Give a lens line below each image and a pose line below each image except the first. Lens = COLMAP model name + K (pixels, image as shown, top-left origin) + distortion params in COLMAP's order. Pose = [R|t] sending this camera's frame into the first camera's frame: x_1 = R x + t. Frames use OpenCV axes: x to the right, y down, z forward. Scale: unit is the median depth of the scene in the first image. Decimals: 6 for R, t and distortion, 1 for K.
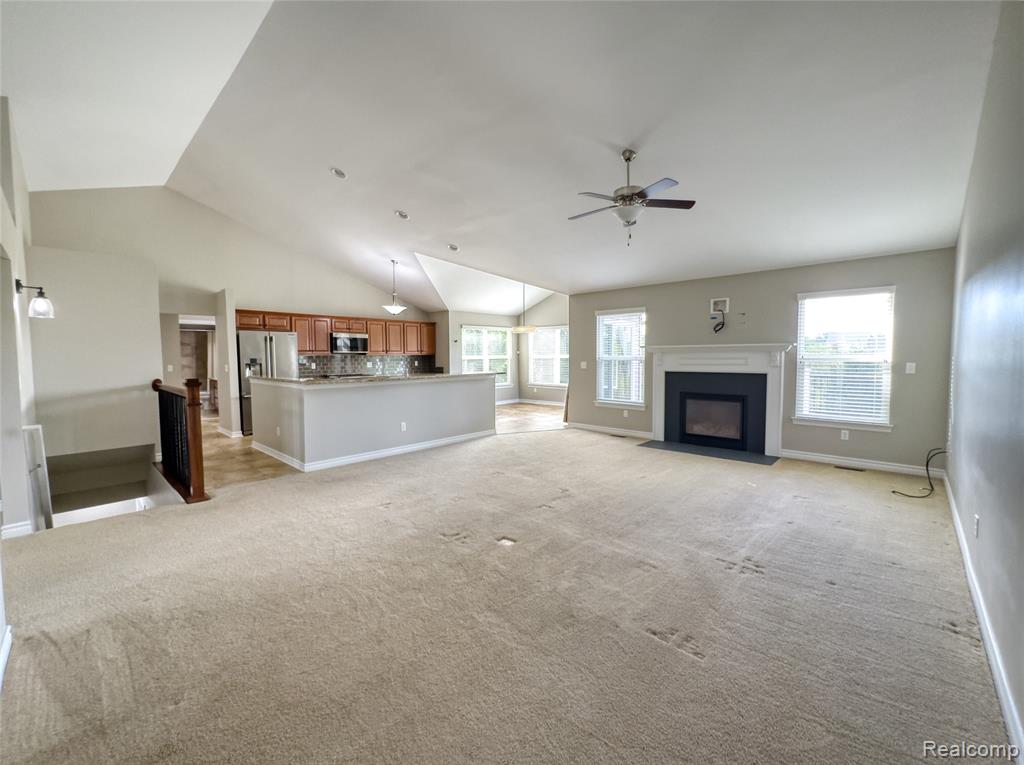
lens RADIAL K [[417.1, 0, 512.0], [0, 417.1, 382.5], [0, 0, 1]] dist [-0.002520, -0.000407]
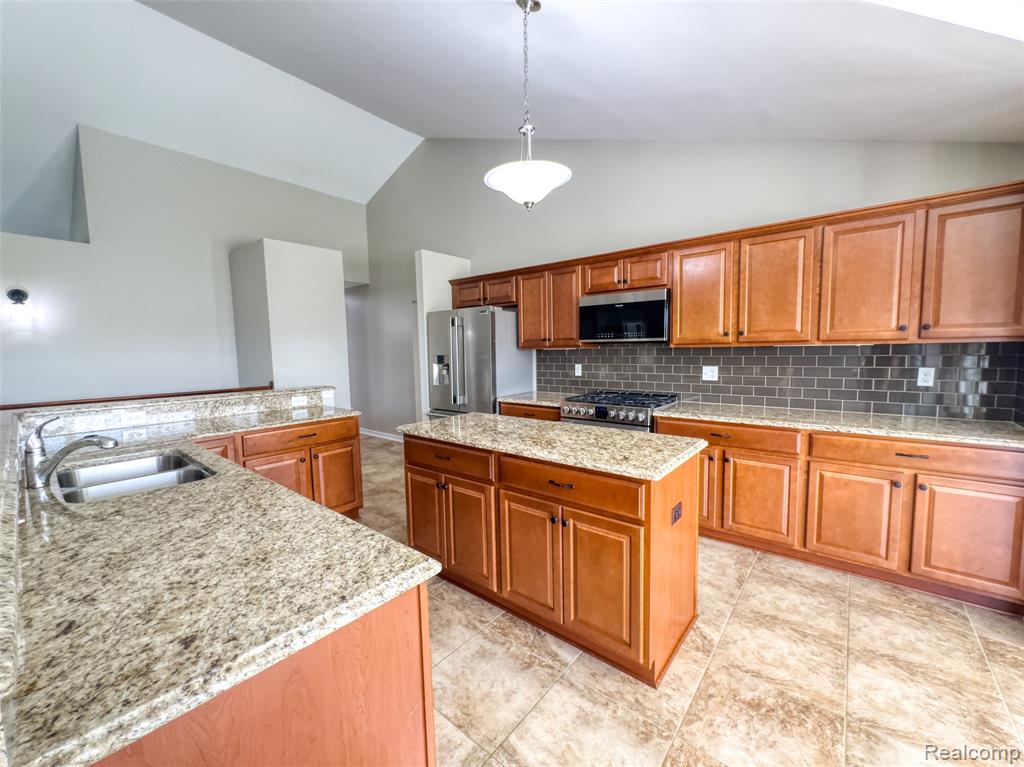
lens RADIAL K [[410.5, 0, 515.0], [0, 410.5, 385.6], [0, 0, 1]] dist [-0.001402, -0.000305]
pose [[0.056454, 0.092569, -0.994105, 0.003353], [-0.047403, 0.994818, 0.089943, -0.050943], [0.997279, 0.042046, 0.060549, 0.742603]]
